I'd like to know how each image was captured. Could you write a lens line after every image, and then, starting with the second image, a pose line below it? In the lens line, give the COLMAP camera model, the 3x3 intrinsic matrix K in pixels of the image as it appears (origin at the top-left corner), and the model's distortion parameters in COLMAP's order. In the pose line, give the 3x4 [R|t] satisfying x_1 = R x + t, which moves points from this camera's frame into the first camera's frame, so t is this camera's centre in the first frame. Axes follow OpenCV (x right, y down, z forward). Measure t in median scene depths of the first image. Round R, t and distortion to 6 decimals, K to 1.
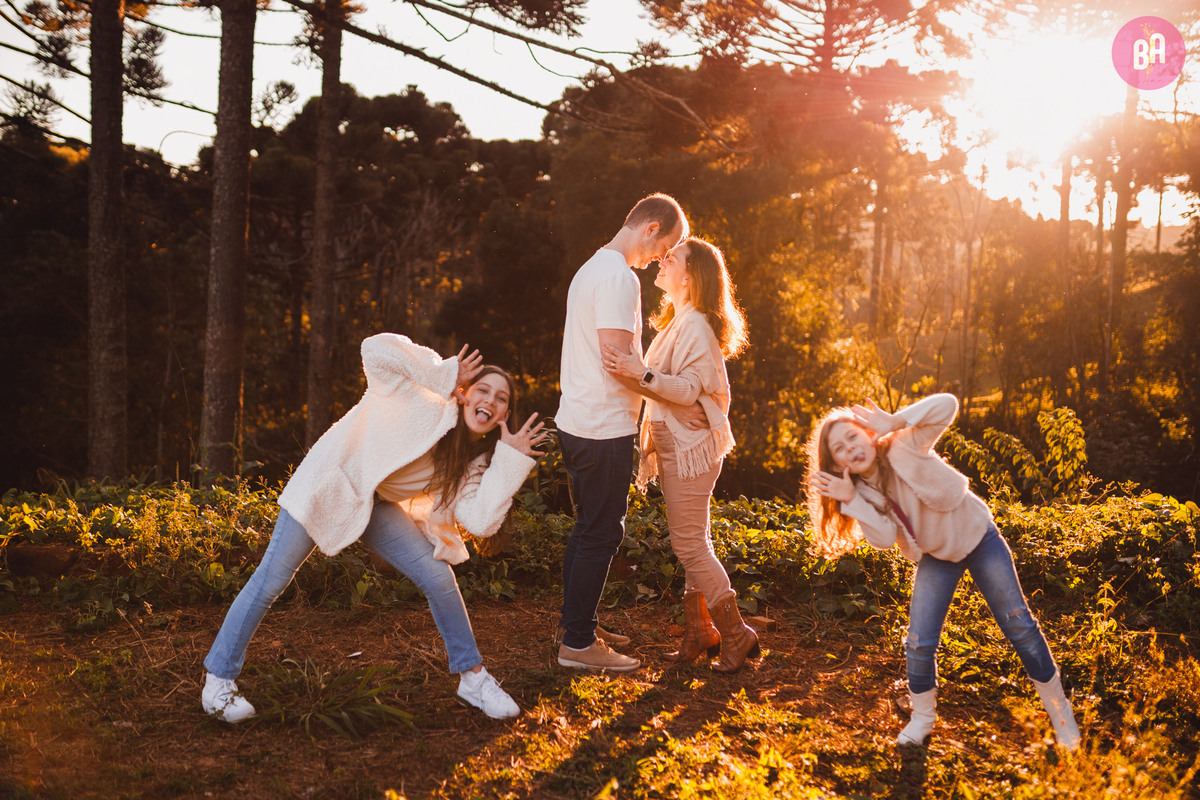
lens RADIAL K [[1110.5, 0, 594.0], [0, 1110.5, 395.2], [0, 0, 1]] dist [-0.043045, 0.000000]
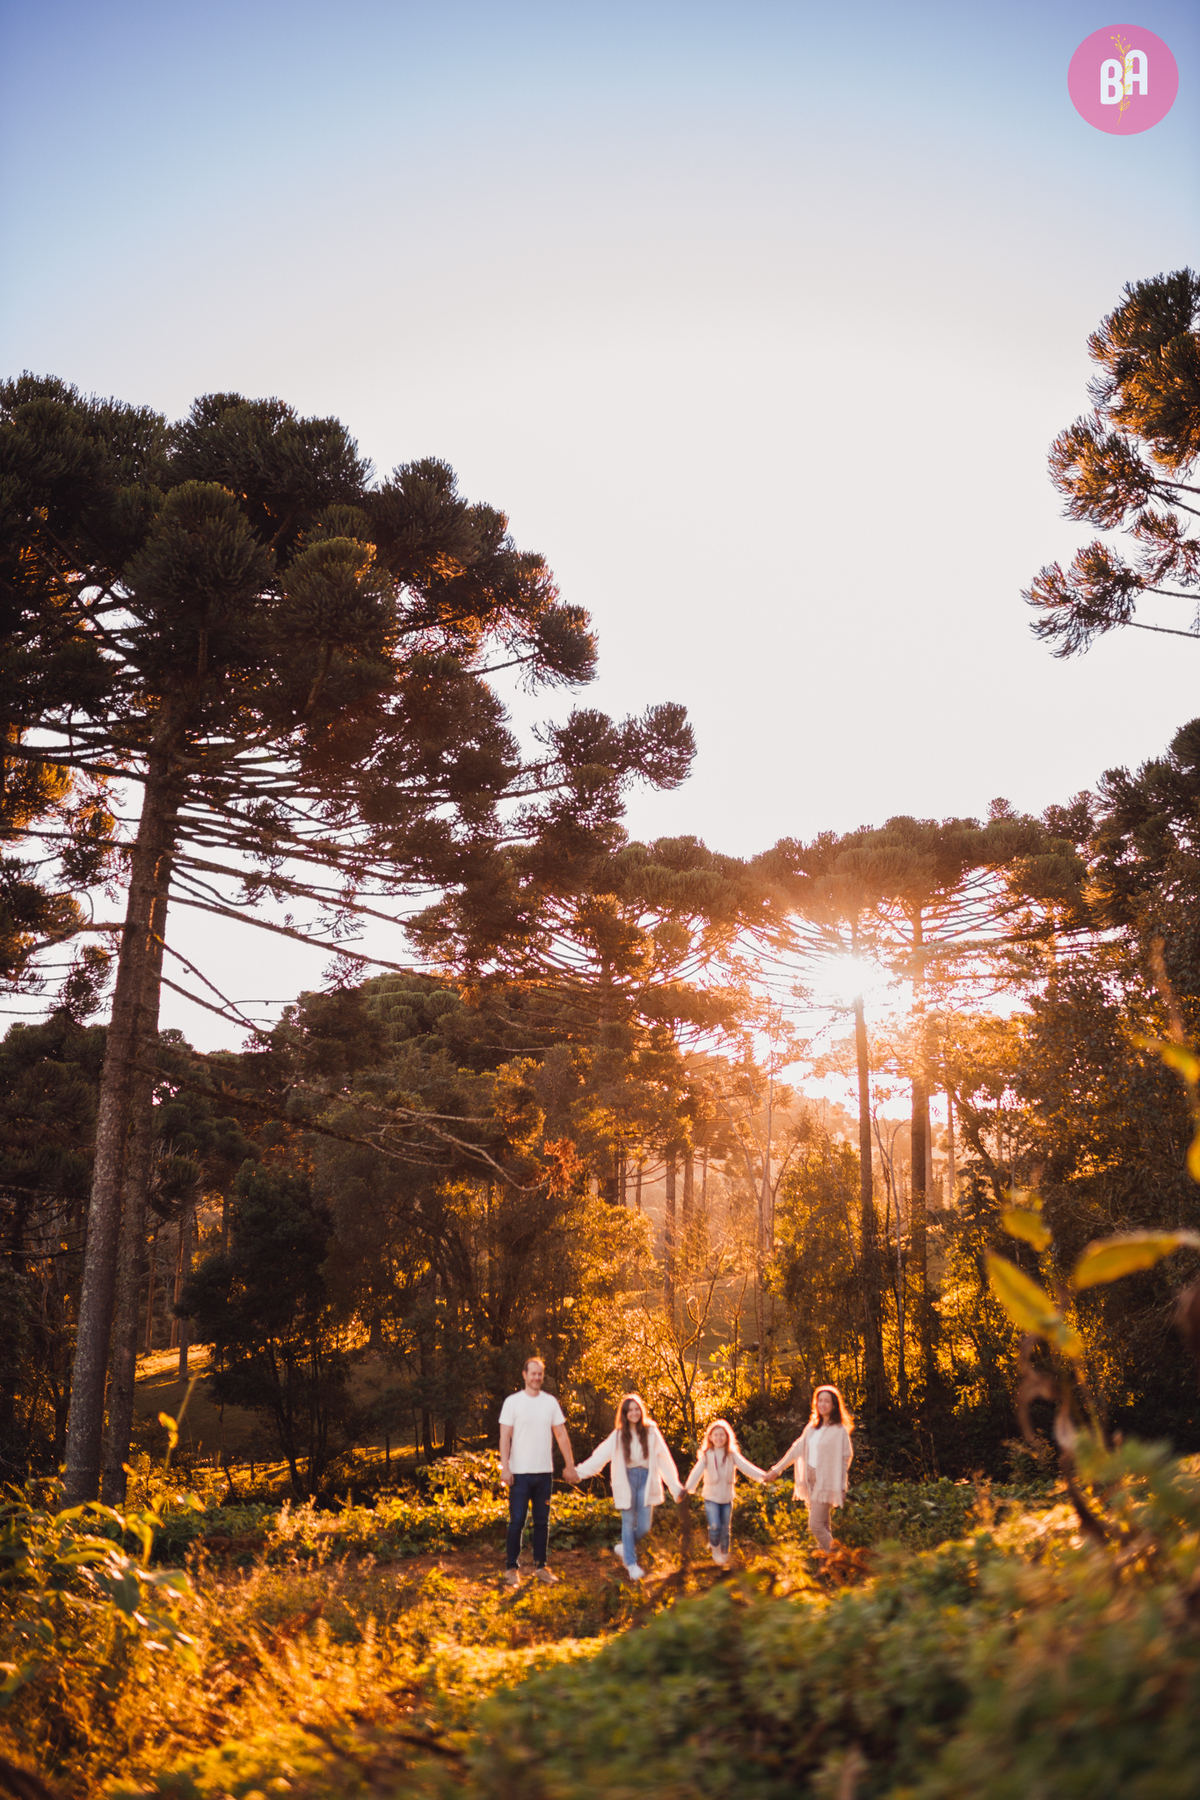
lens RADIAL K [[1665.8, 0, 589.8], [0, 1665.8, 897.0], [0, 0, 1]] dist [-0.043045, 0.000000]
pose [[0.982563, 0.012057, 0.185539, -0.076013], [0.035361, 0.967565, -0.250136, -0.039624], [-0.182537, 0.252335, 0.950267, -0.420847]]
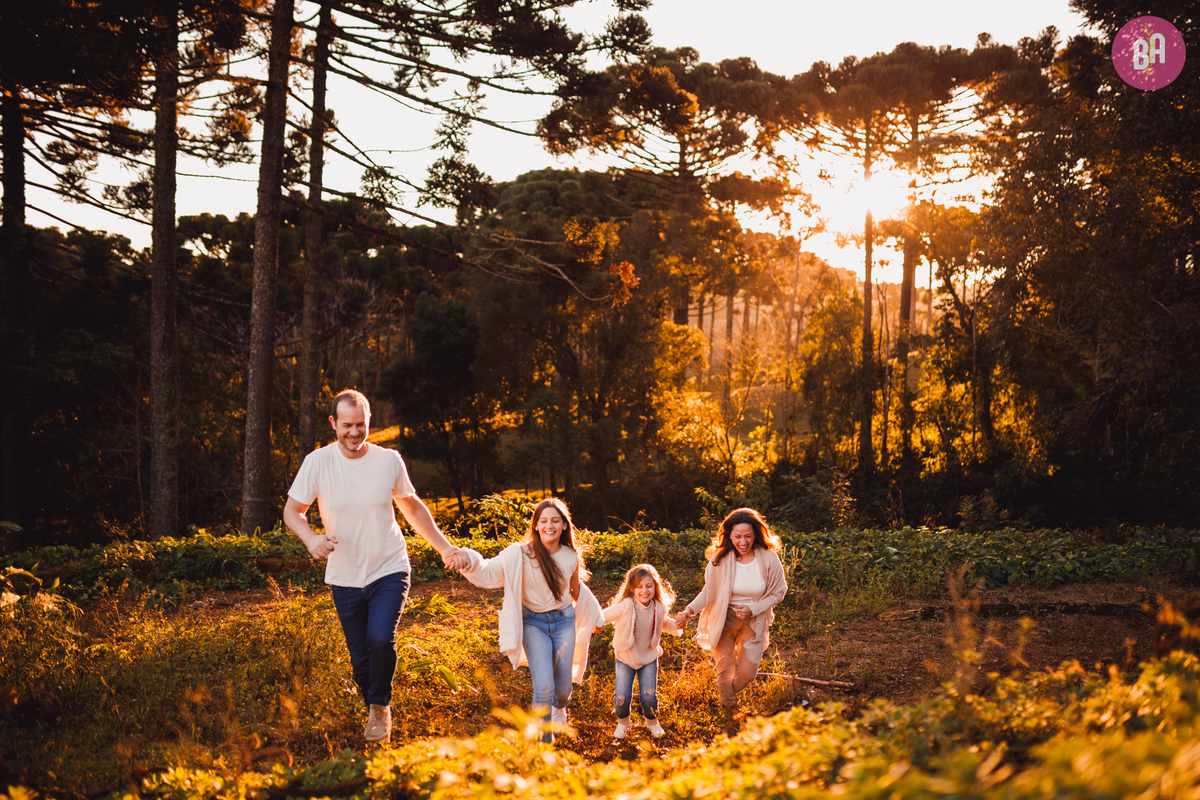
lens RADIAL K [[1057.7, 0, 617.1], [0, 1057.7, 395.3], [0, 0, 1]] dist [-0.058421, 0.059879]
pose [[0.993907, -0.011667, 0.109601, -0.002199], [0.014559, 0.999566, -0.025624, -0.026565], [-0.109254, 0.027063, 0.993645, -0.241971]]
